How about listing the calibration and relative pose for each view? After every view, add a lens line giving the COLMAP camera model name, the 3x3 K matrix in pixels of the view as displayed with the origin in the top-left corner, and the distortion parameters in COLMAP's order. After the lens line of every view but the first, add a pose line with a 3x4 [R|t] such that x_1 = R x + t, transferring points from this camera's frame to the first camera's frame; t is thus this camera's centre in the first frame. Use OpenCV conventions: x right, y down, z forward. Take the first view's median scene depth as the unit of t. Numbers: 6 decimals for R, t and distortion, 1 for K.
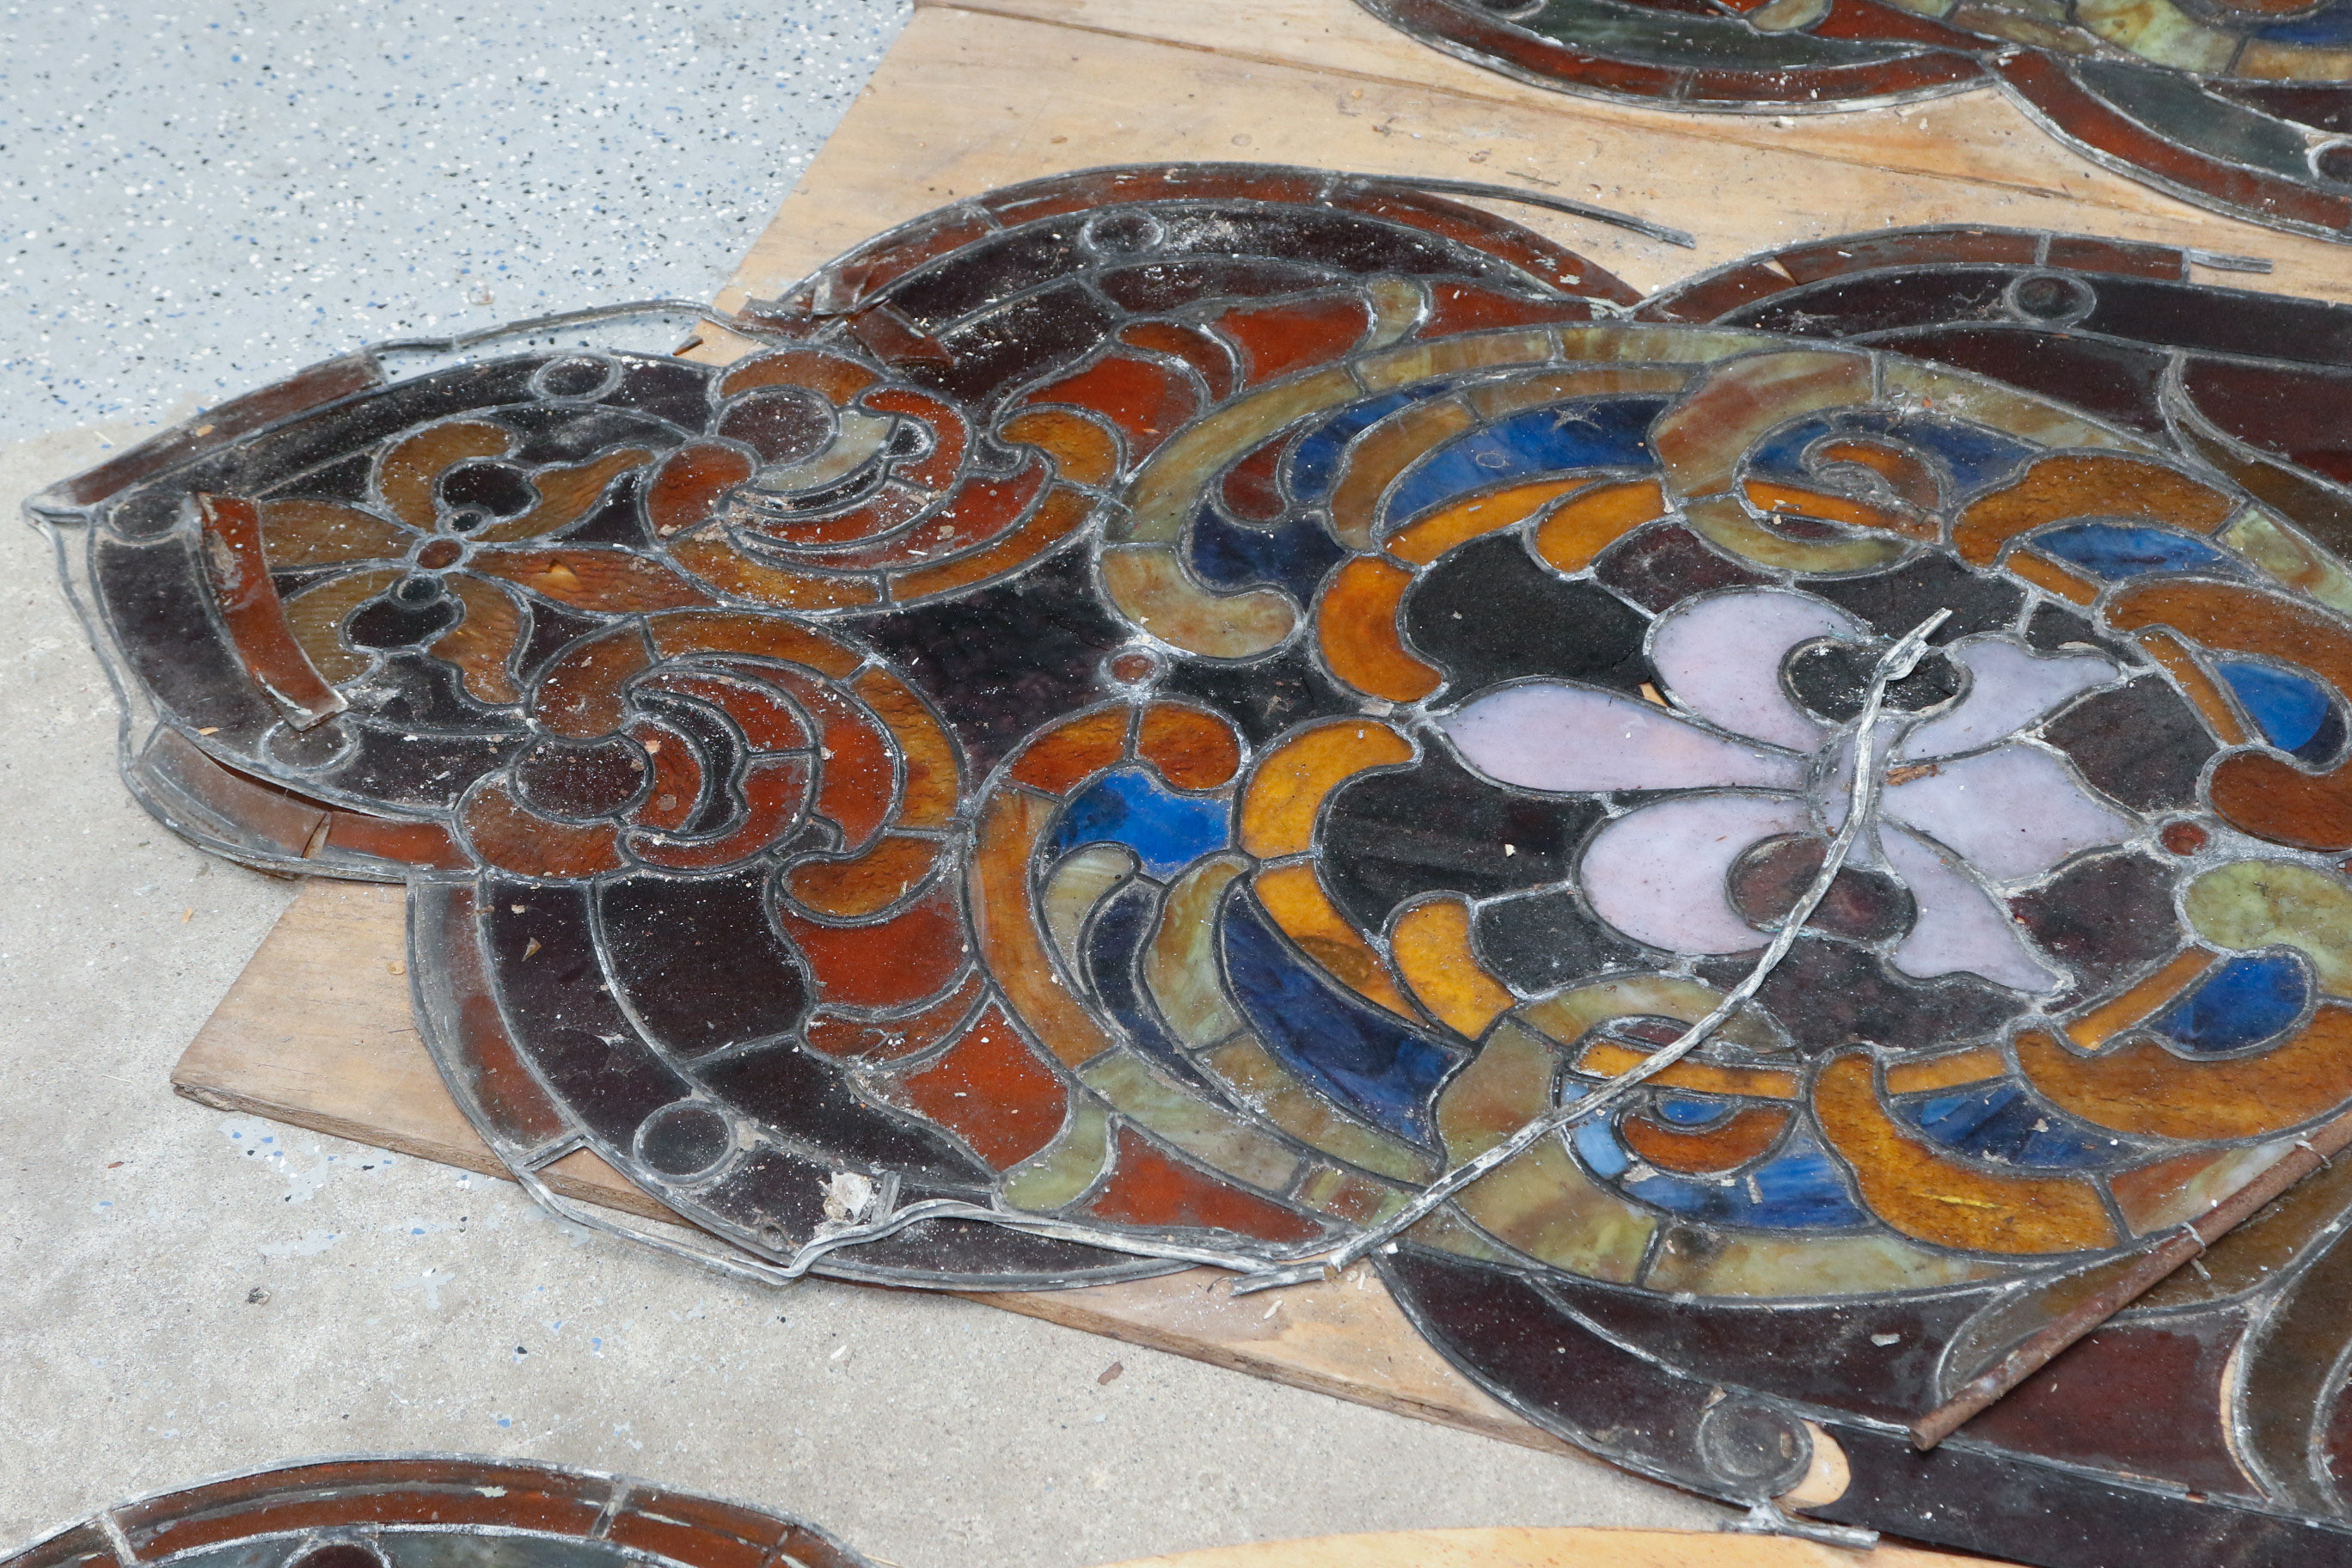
lens RADIAL K [[4138.9, 0, 1174.6], [0, 4138.9, 779.7], [0, 0, 1]] dist [0.035554, 0.000000]
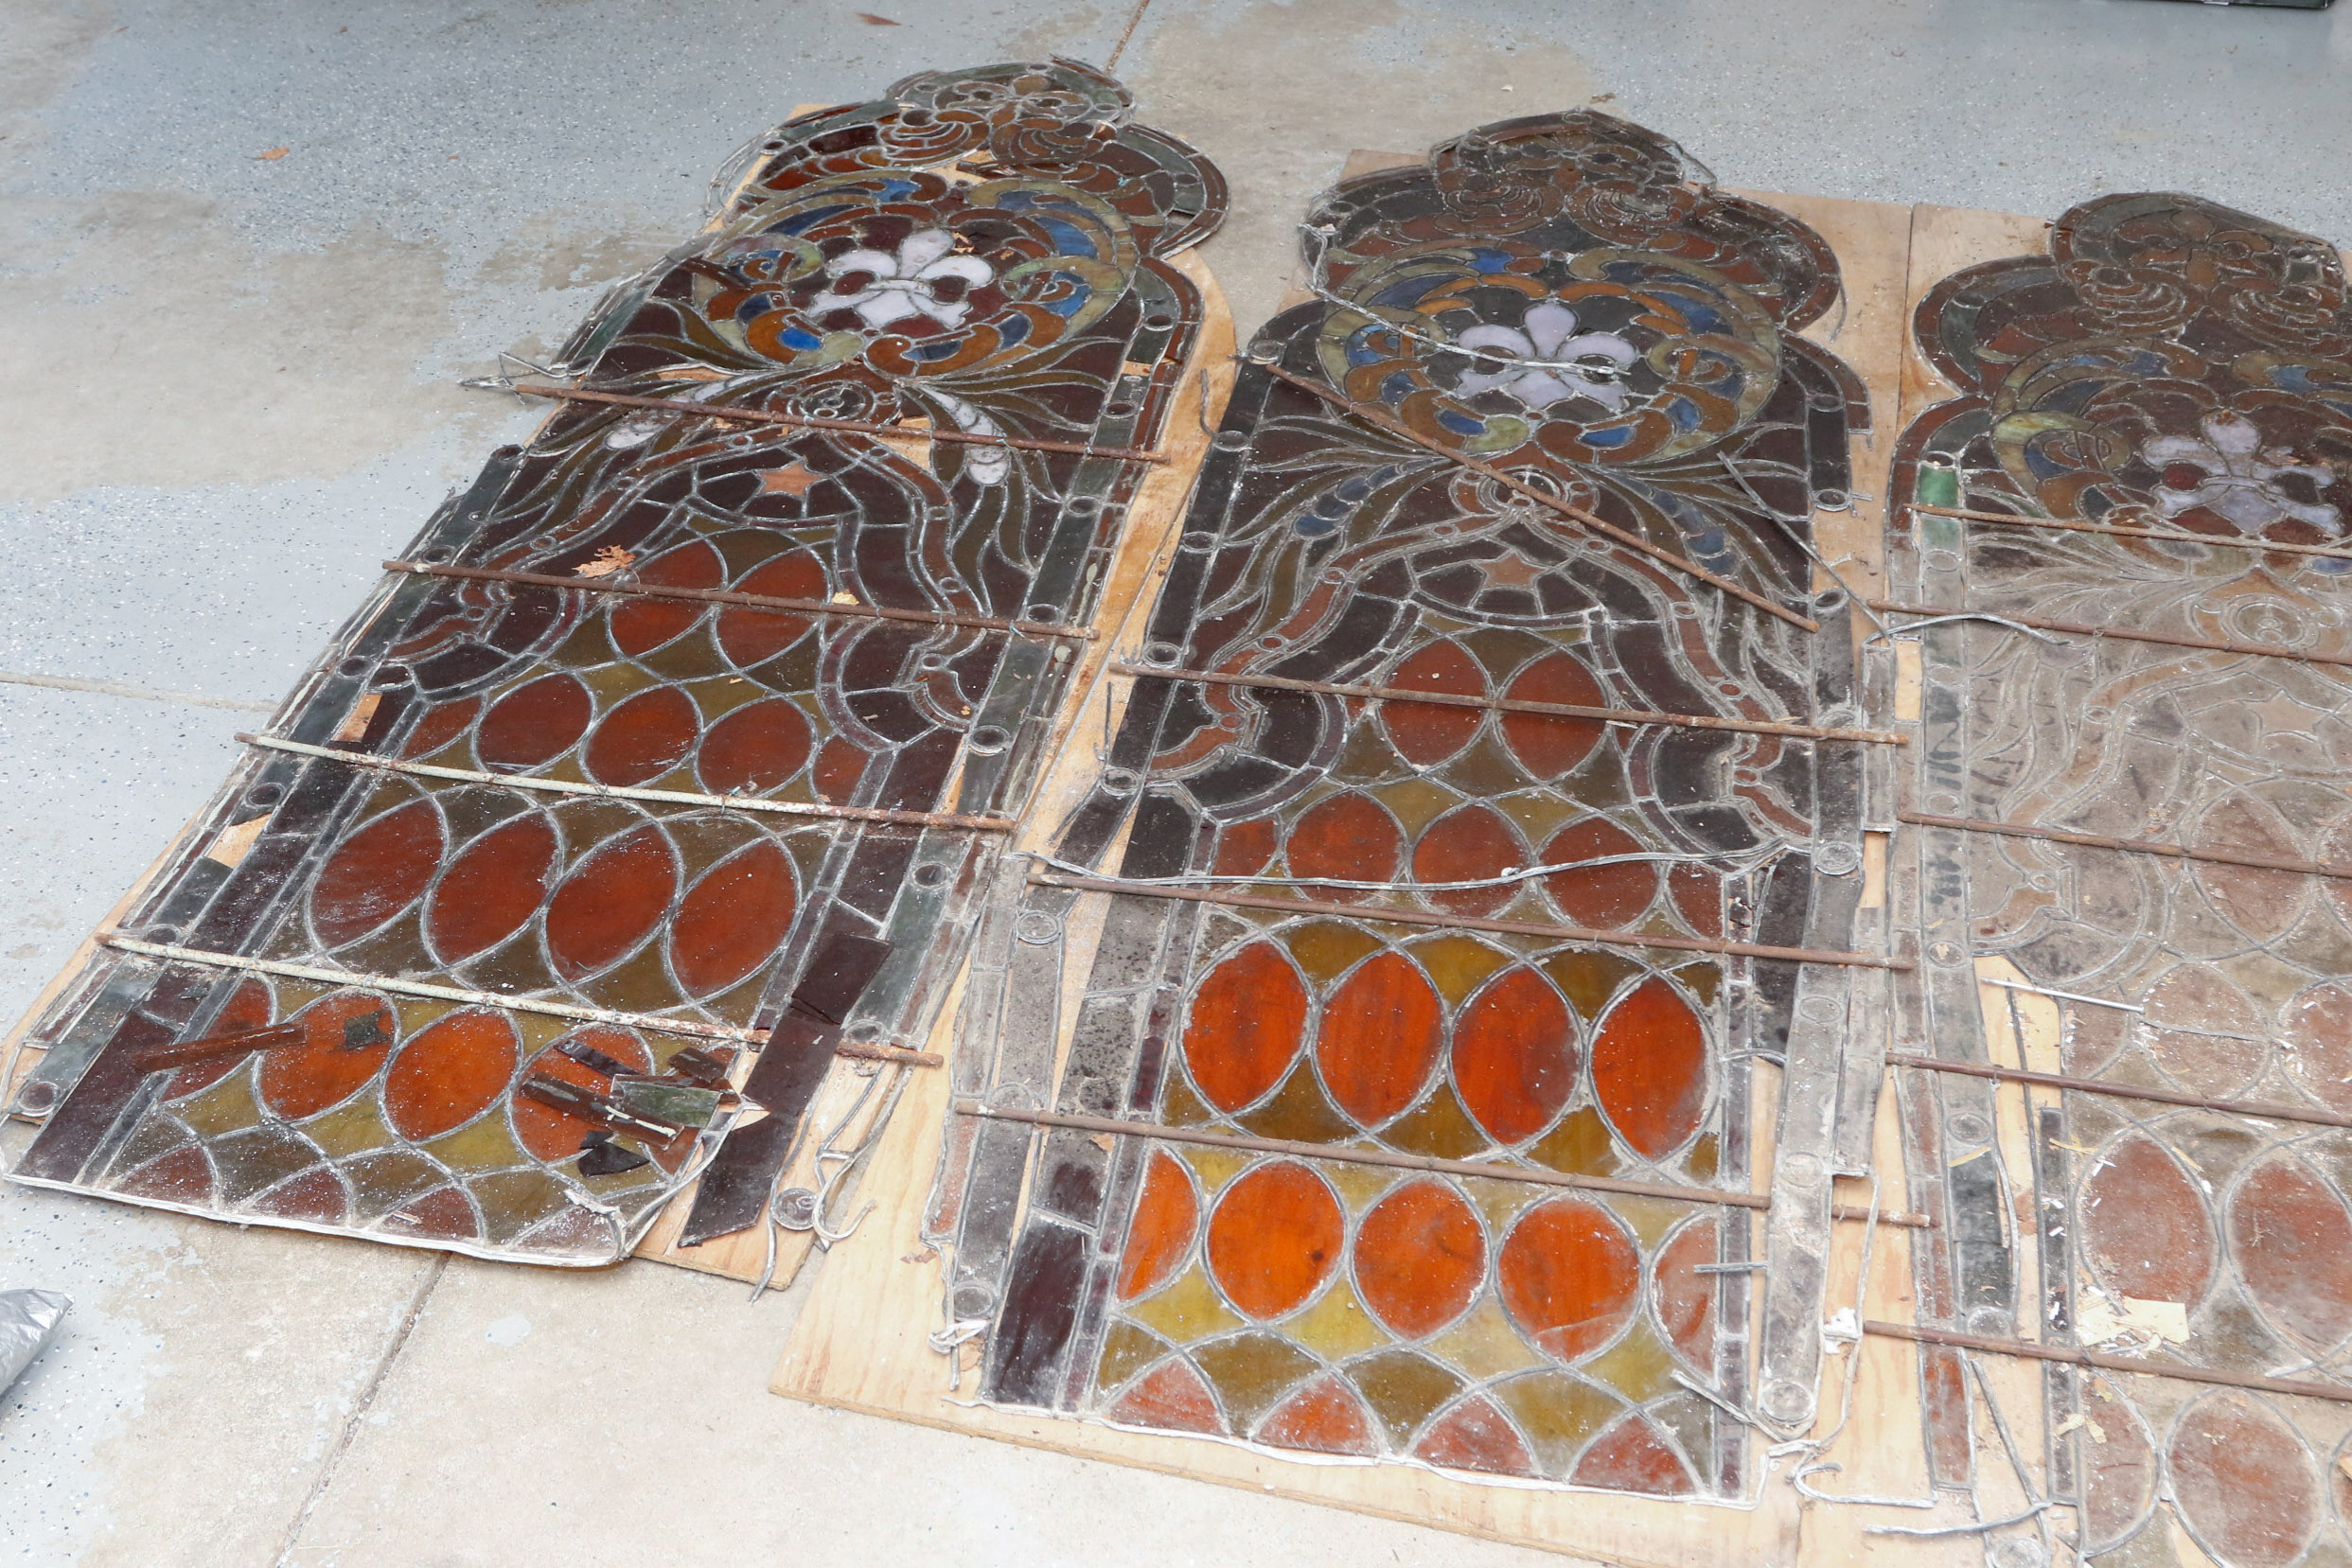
lens RADIAL K [[2853.0, 0, 1068.3], [0, 2853.0, 680.3], [0, 0, 1]] dist [-0.106824, 0.000000]
pose [[0.070799, 0.594912, -0.800667, 1.956549], [-0.683364, 0.613653, 0.395530, -0.444813], [0.726637, 0.519144, 0.449987, -0.048480]]
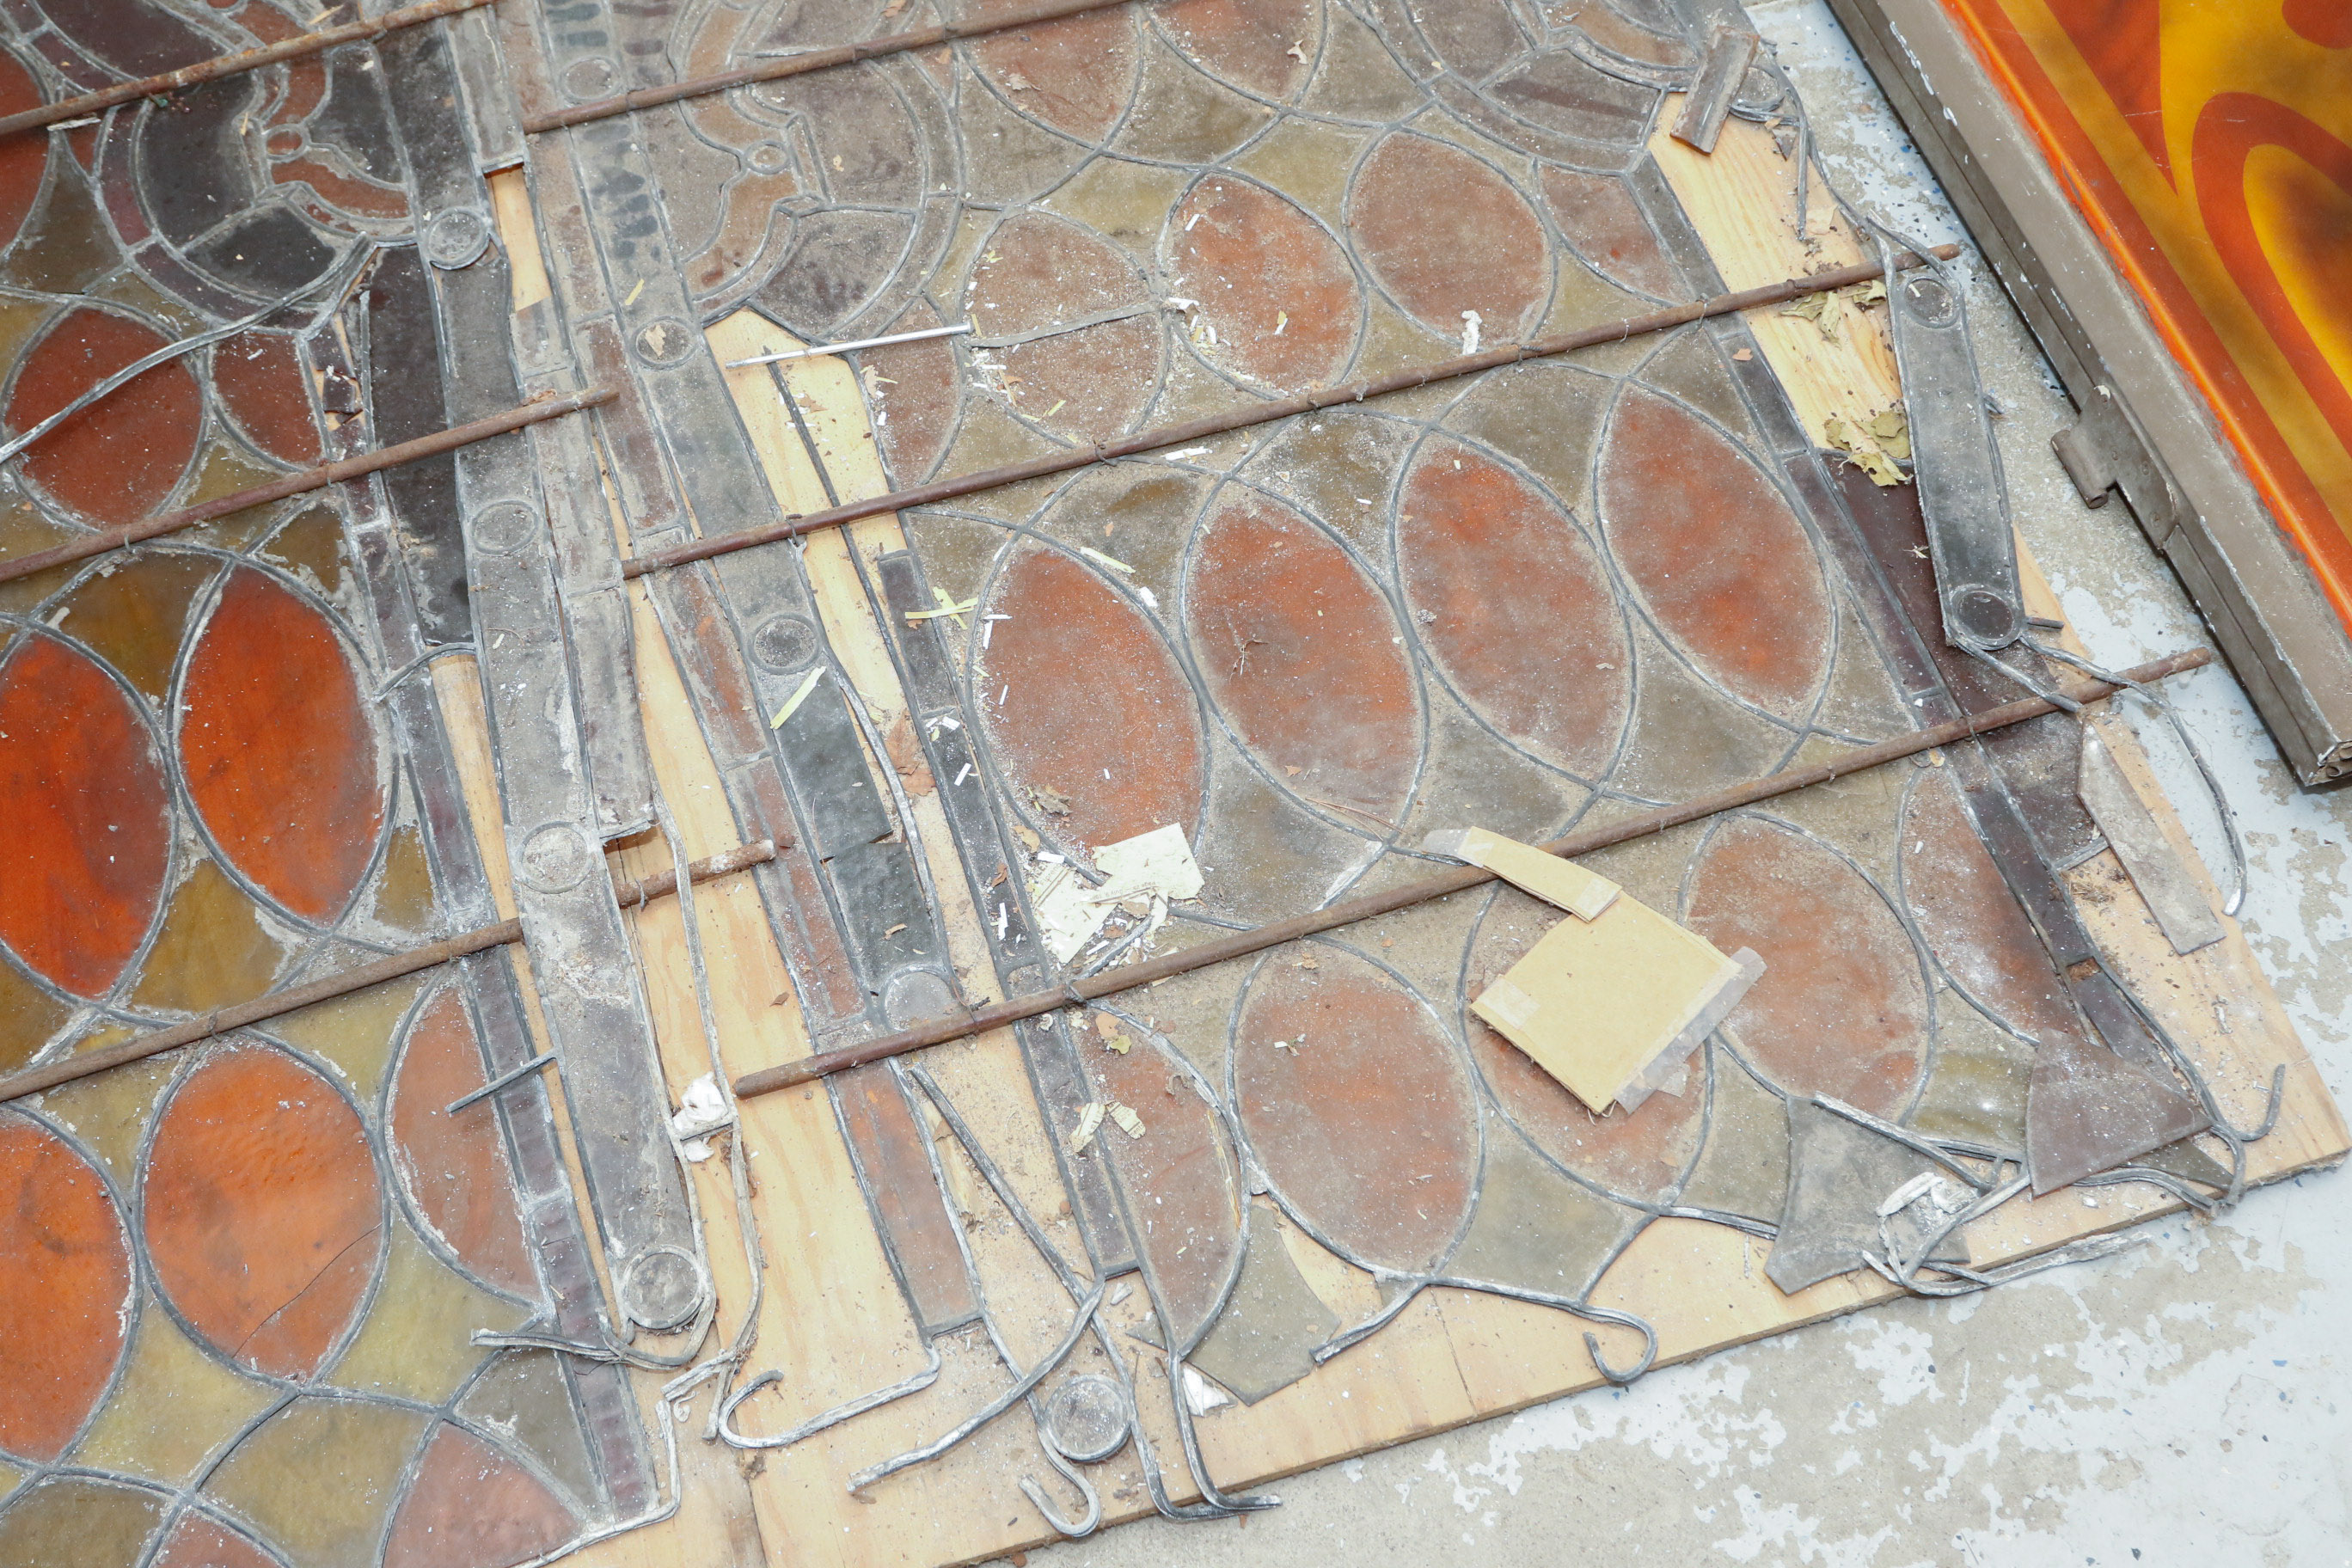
lens RADIAL K [[2557.7, 0, 1193.6], [0, 2557.7, 794.1], [0, 0, 1]] dist [-0.107211, 0.000000]
pose [[0.585155, 0.716325, -0.380095, 1.407172], [-0.586659, 0.697541, 0.411422, -0.433882], [0.559844, -0.017759, 0.828408, 0.435065]]
